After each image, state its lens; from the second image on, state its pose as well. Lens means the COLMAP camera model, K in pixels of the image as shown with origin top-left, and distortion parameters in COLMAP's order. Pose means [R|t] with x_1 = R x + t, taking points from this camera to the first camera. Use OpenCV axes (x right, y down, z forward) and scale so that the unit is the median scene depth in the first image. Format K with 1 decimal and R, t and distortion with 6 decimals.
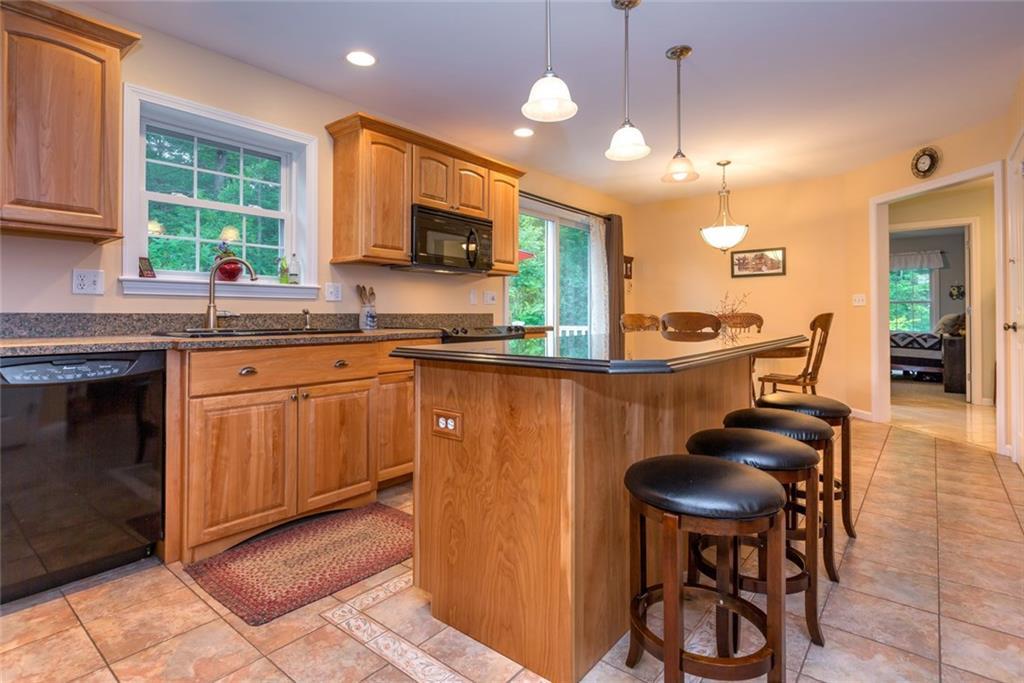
lens RADIAL K [[517.3, 0, 492.9], [0, 517.3, 307.0], [0, 0, 1]] dist [0.004423, 0.001433]
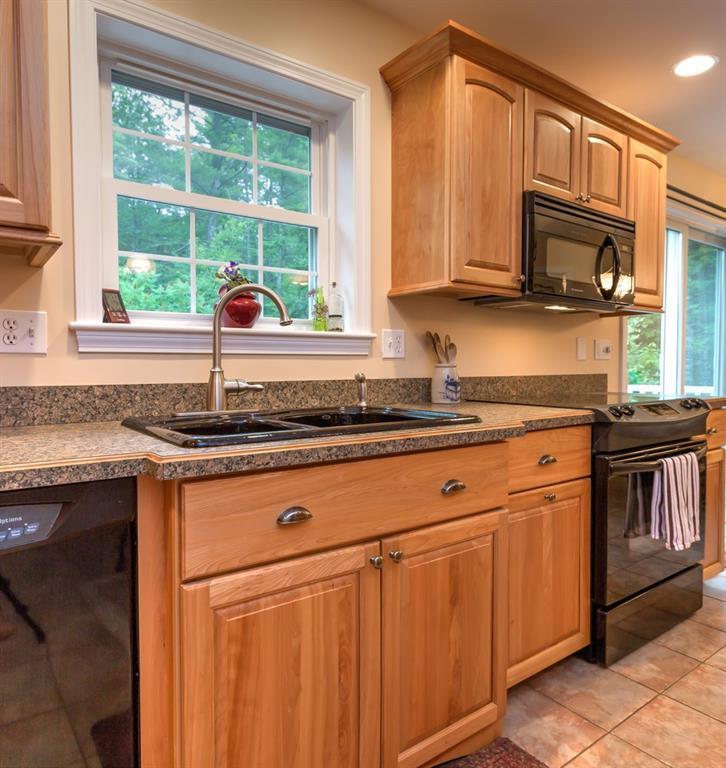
lens RADIAL K [[540.8, 0, 357.7], [0, 540.8, 379.3], [0, 0, 1]] dist [0.010090, 0.006430]
pose [[0.975073, 0.005910, -0.221806, -0.227706], [0.003872, 0.999040, 0.043641, -0.016414], [0.221851, -0.043412, 0.974114, 0.397961]]
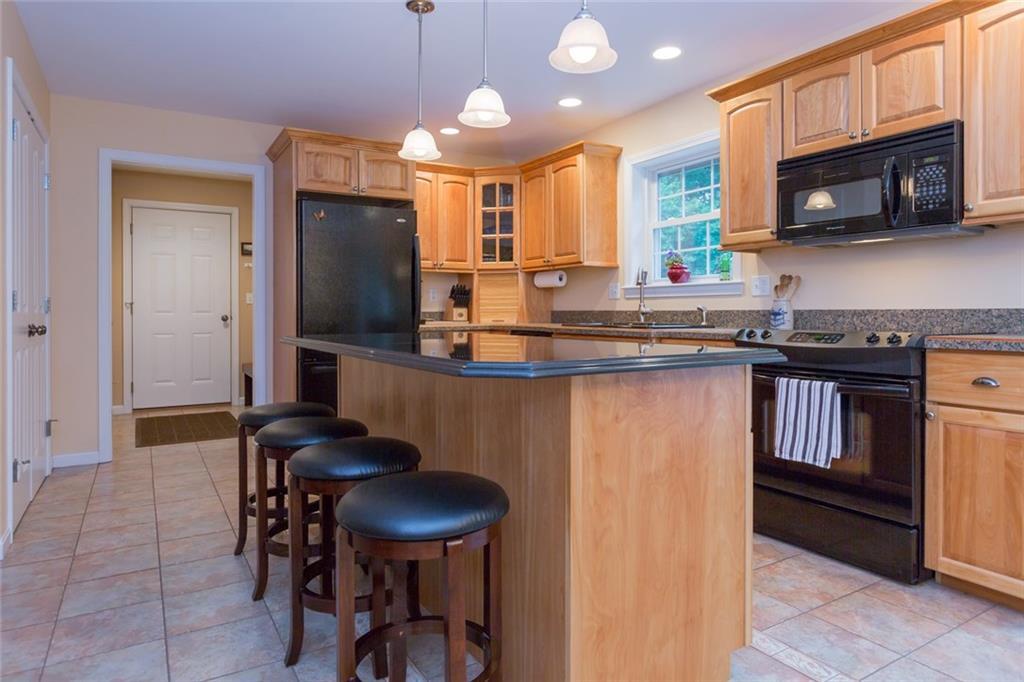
lens RADIAL K [[595.7, 0, 486.7], [0, 595.7, 313.0], [0, 0, 1]] dist [-0.001205, -0.000122]
pose [[-0.336651, 0.004154, -0.941620, 0.889282], [0.016897, 0.999856, -0.001630, 0.012831], [0.941478, -0.016459, -0.336673, 1.000550]]
